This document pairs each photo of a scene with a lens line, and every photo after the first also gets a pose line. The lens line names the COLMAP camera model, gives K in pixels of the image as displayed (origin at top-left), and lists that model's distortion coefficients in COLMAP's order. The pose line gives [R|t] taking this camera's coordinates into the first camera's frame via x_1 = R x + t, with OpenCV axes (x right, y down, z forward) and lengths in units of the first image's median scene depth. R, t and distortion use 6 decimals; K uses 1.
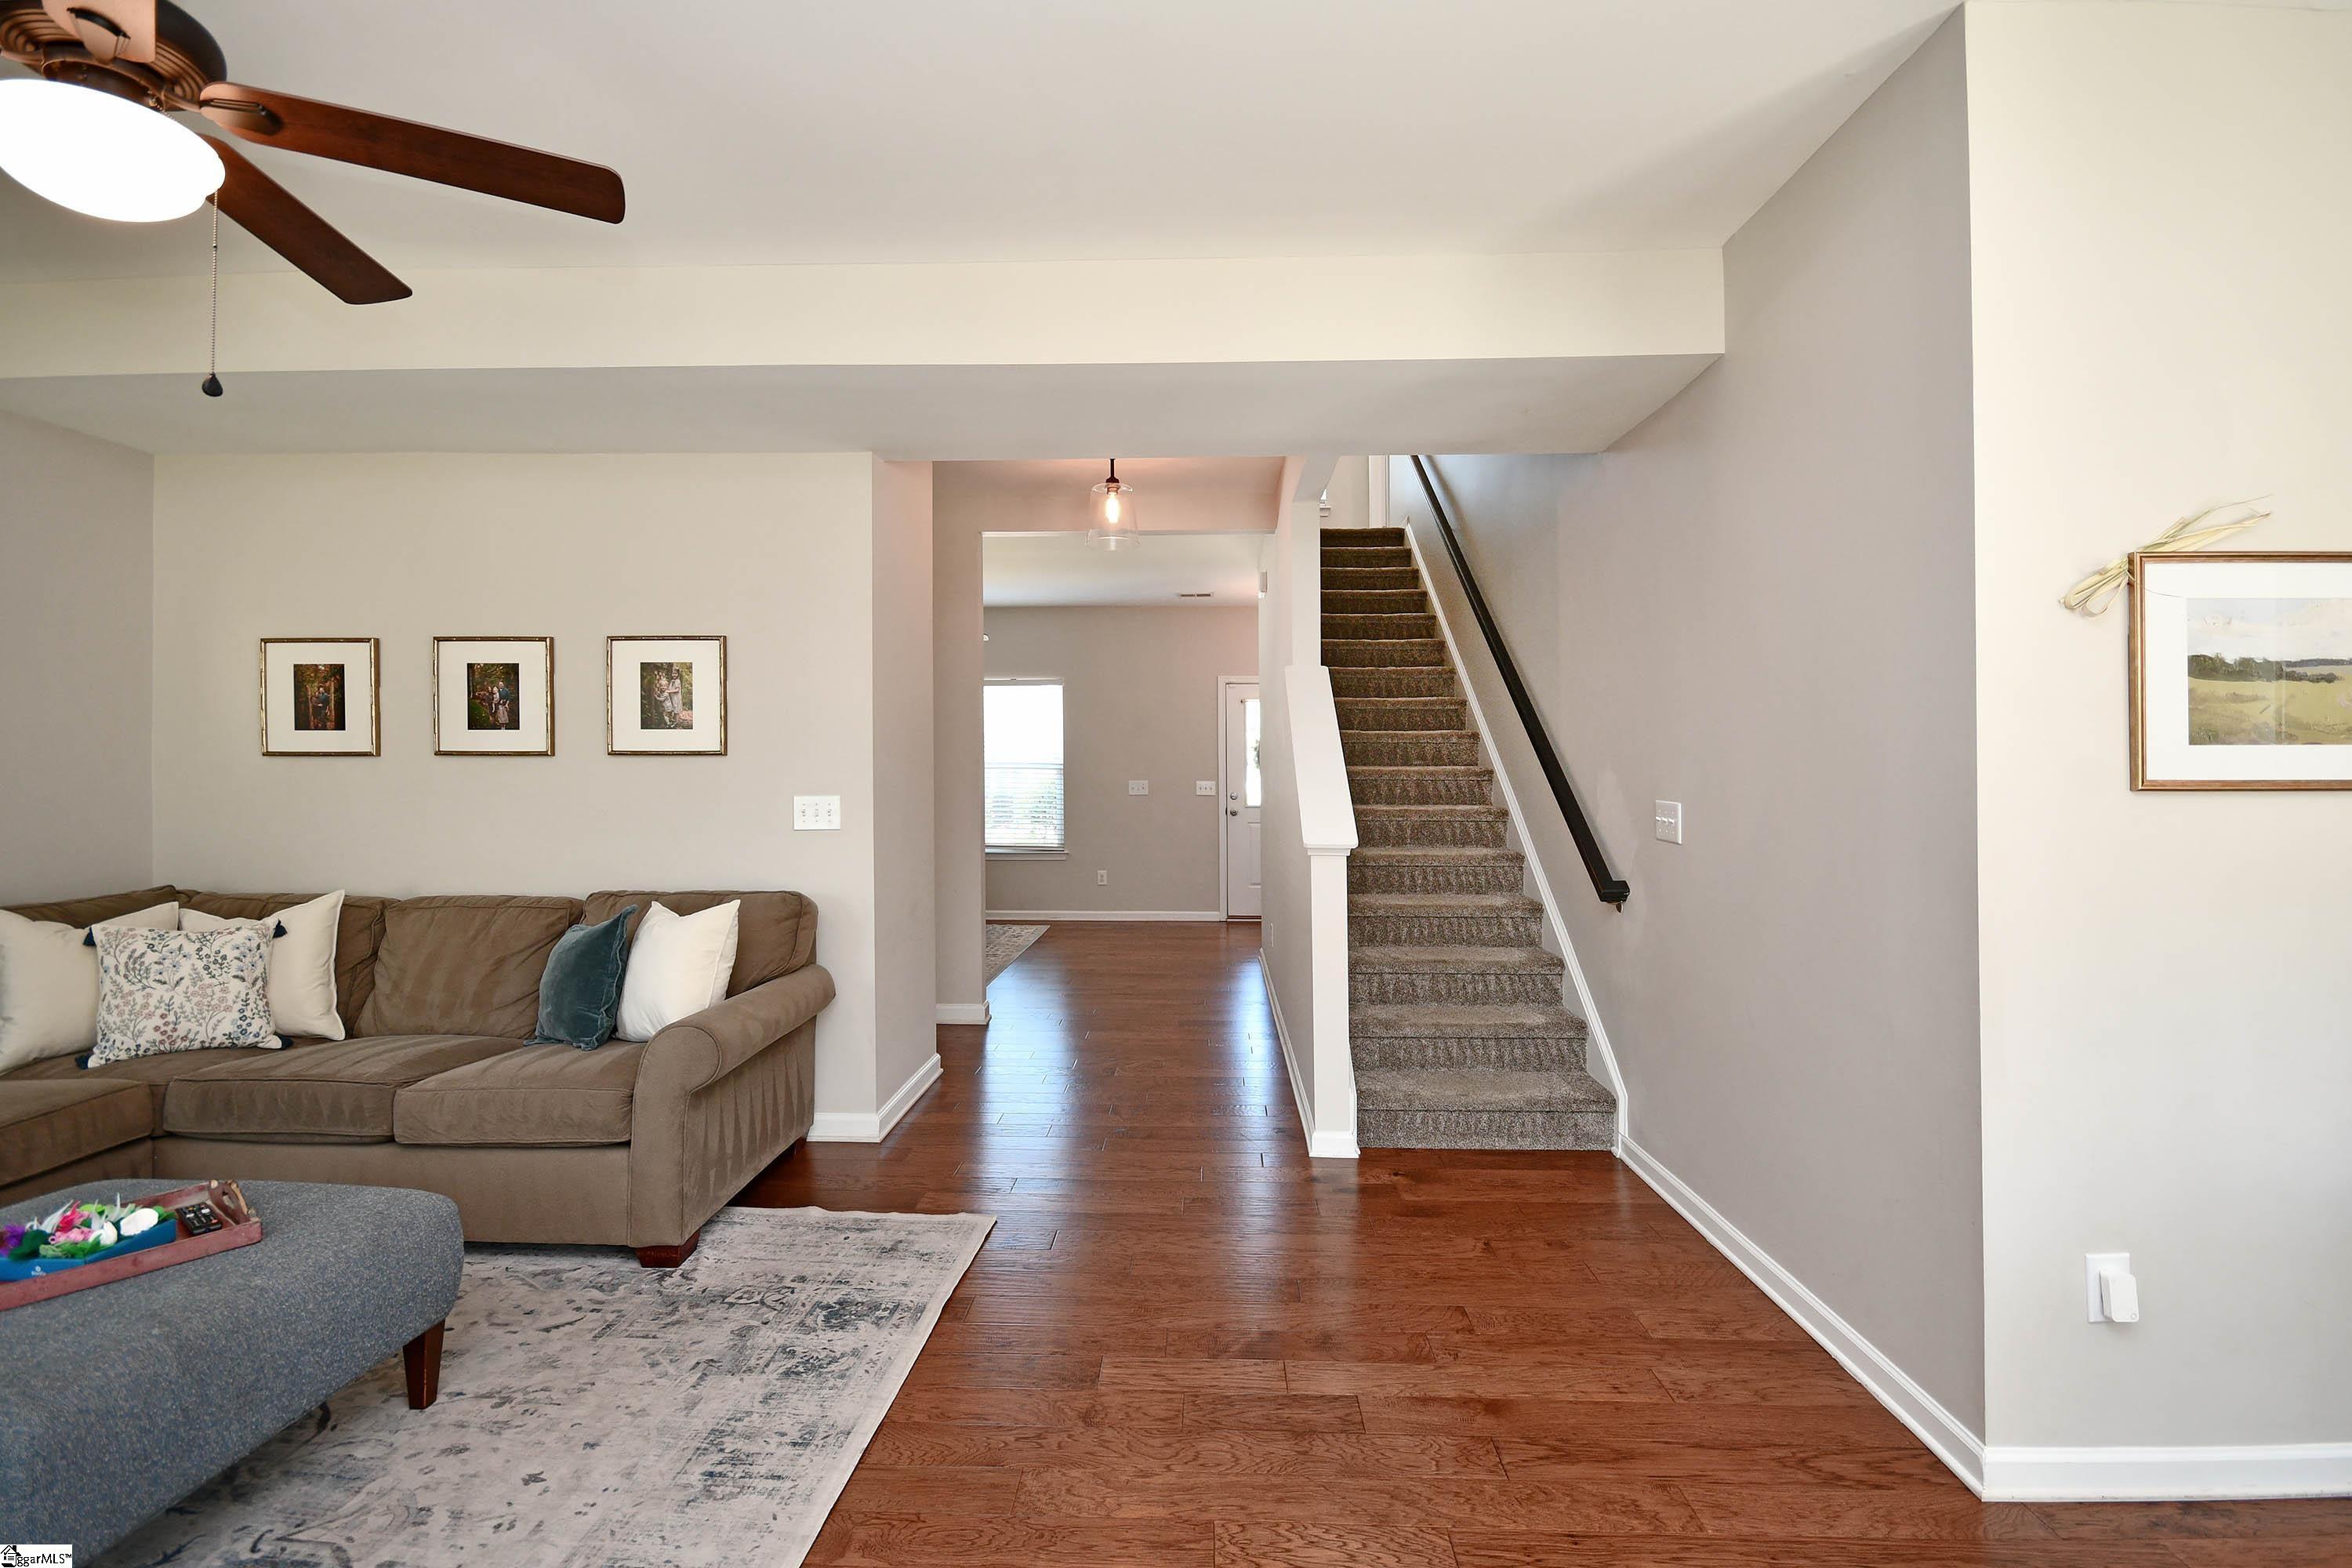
lens RADIAL K [[1041.7, 0, 1175.4], [0, 1041.7, 765.0], [0, 0, 1]] dist [-0.000318, -0.000172]
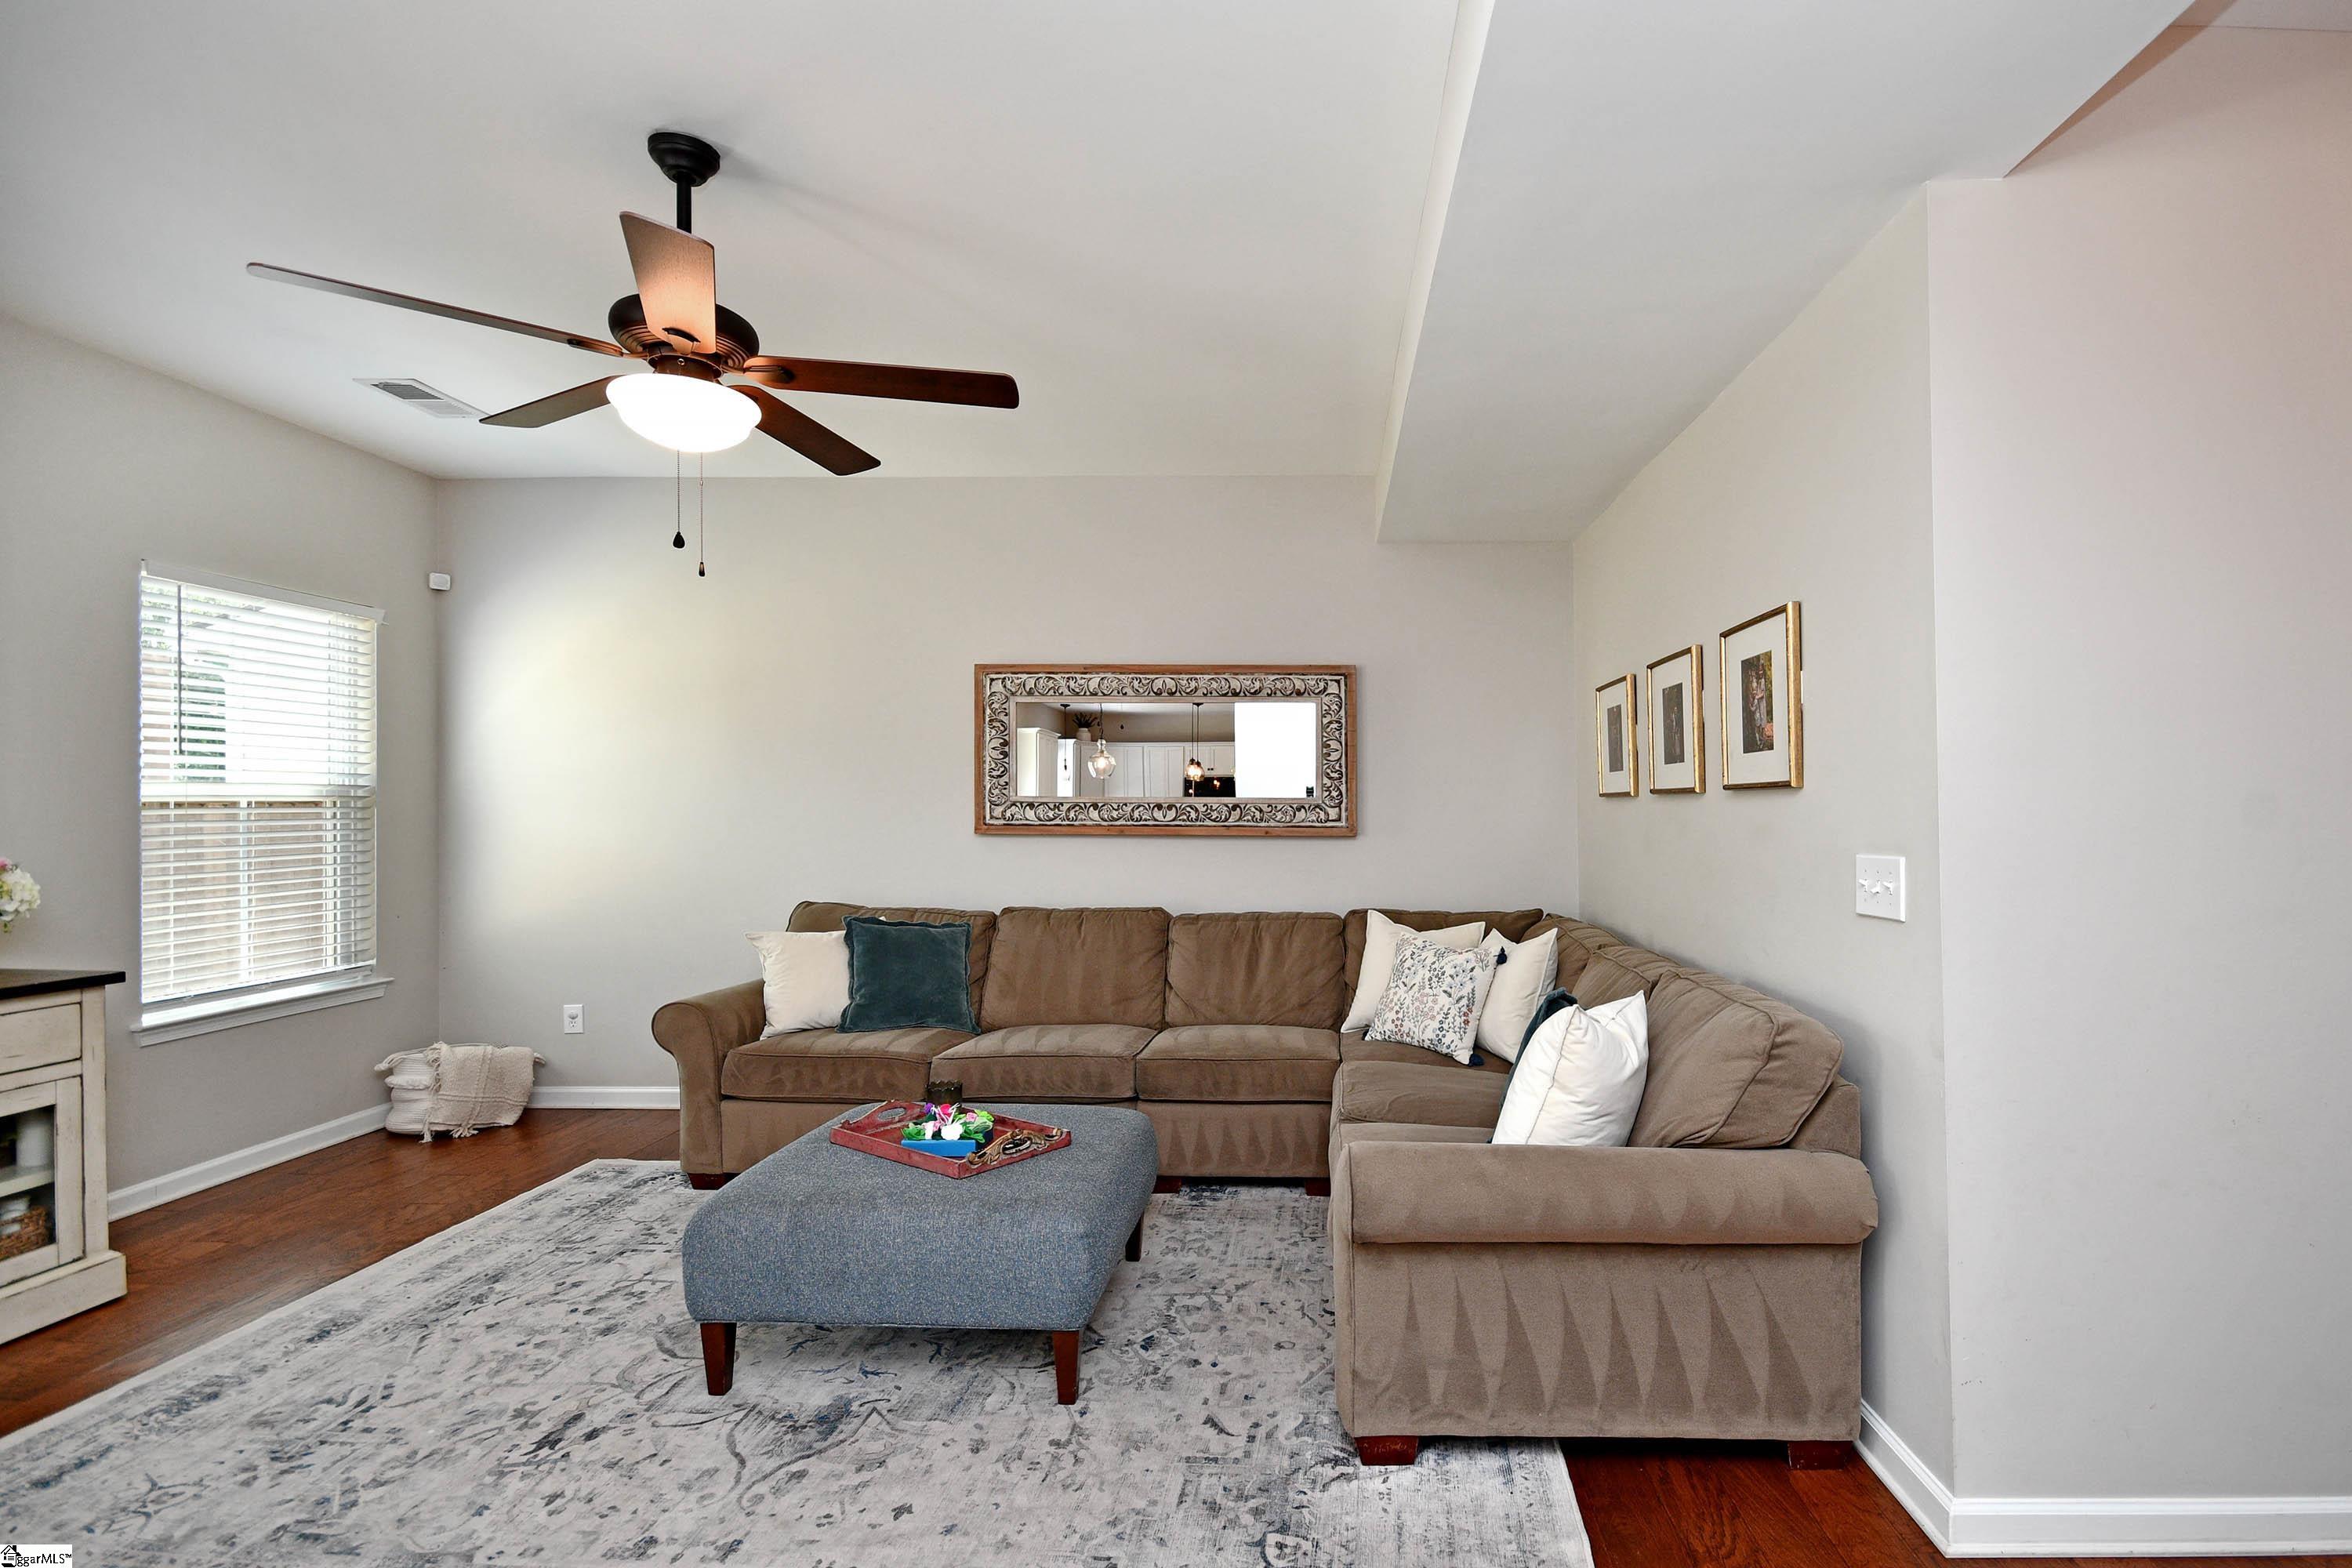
lens RADIAL K [[1051.2, 0, 1309.8], [0, 1051.2, 790.9], [0, 0, 1]] dist [0.000989, 0.000110]
pose [[0.026960, -0.023147, -0.999369, 0.231902], [0.011848, 0.999669, -0.022834, 0.005474], [0.999566, -0.011225, 0.027225, 0.730170]]
